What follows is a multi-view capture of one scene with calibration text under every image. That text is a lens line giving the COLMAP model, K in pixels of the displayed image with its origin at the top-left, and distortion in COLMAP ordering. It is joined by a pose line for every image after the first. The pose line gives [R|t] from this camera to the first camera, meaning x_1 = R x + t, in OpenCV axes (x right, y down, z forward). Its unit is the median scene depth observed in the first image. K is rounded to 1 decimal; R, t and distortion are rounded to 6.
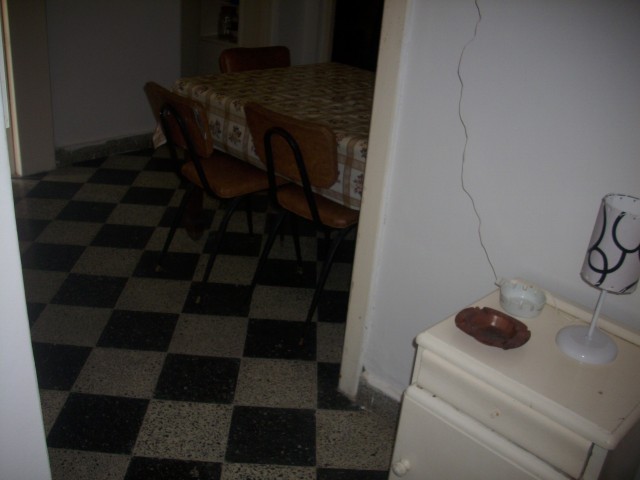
lens RADIAL K [[680.8, 0, 320.0], [0, 680.8, 239.3], [0, 0, 1]] dist [-0.138446, 0.000000]
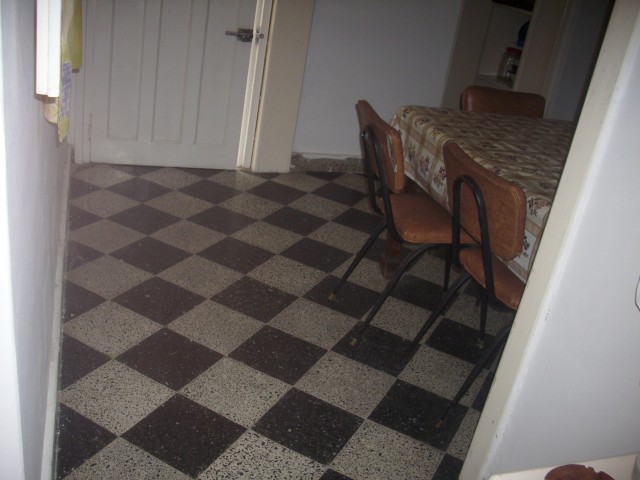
lens RADIAL K [[680.8, 0, 319.7], [0, 680.8, 242.9], [0, 0, 1]] dist [-0.138446, 0.000000]
pose [[0.883374, 0.249148, -0.396959, 0.112957], [-0.269373, 0.963023, 0.004983, -0.032213], [0.383522, 0.102528, 0.917823, 0.130729]]
